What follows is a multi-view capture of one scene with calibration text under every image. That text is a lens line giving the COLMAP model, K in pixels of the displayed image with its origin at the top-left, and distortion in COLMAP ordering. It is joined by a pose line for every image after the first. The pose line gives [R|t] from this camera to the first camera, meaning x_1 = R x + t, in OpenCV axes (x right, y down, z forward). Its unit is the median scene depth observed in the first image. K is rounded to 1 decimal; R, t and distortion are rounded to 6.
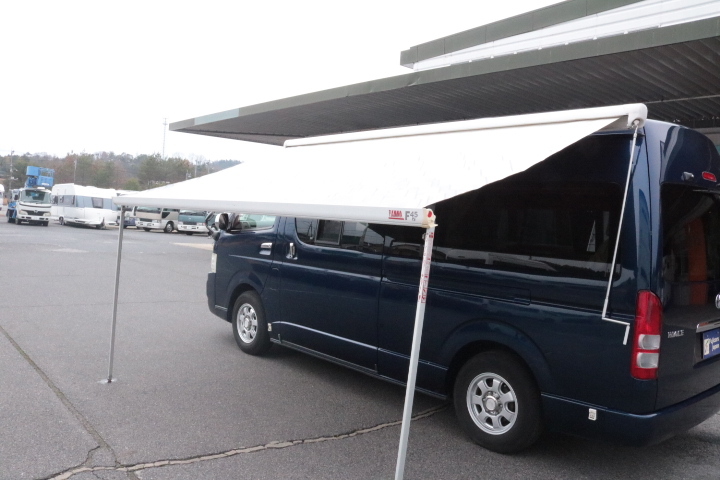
lens RADIAL K [[587.9, 0, 352.6], [0, 587.9, 238.7], [0, 0, 1]] dist [-0.141088, 0.106485]
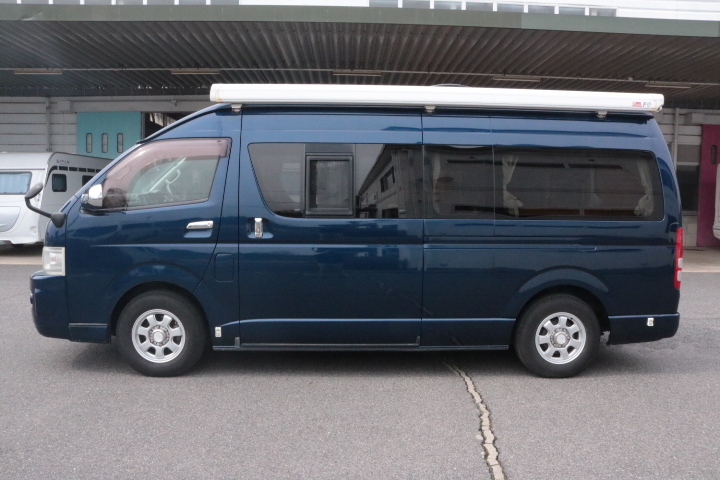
lens RADIAL K [[587.9, 0, 352.6], [0, 587.9, 238.7], [0, 0, 1]] dist [-0.141088, 0.106485]
pose [[0.632036, -0.103029, 0.768060, -0.604349], [0.051288, 0.994511, 0.091201, -0.029169], [-0.773240, -0.018249, 0.633851, 0.392873]]
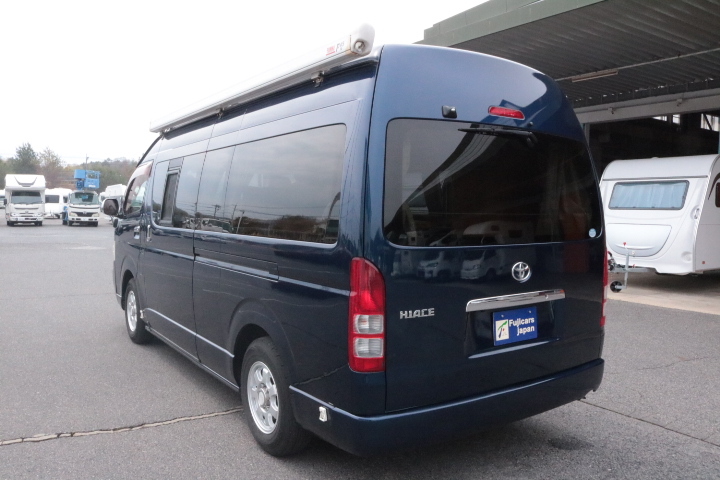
lens RADIAL K [[587.9, 0, 352.6], [0, 587.9, 238.7], [0, 0, 1]] dist [-0.141088, 0.106485]
pose [[0.991013, -0.037264, -0.128471, 0.328205], [0.039209, 0.999151, 0.012643, 0.029200], [0.127891, -0.017567, 0.991633, 0.110429]]
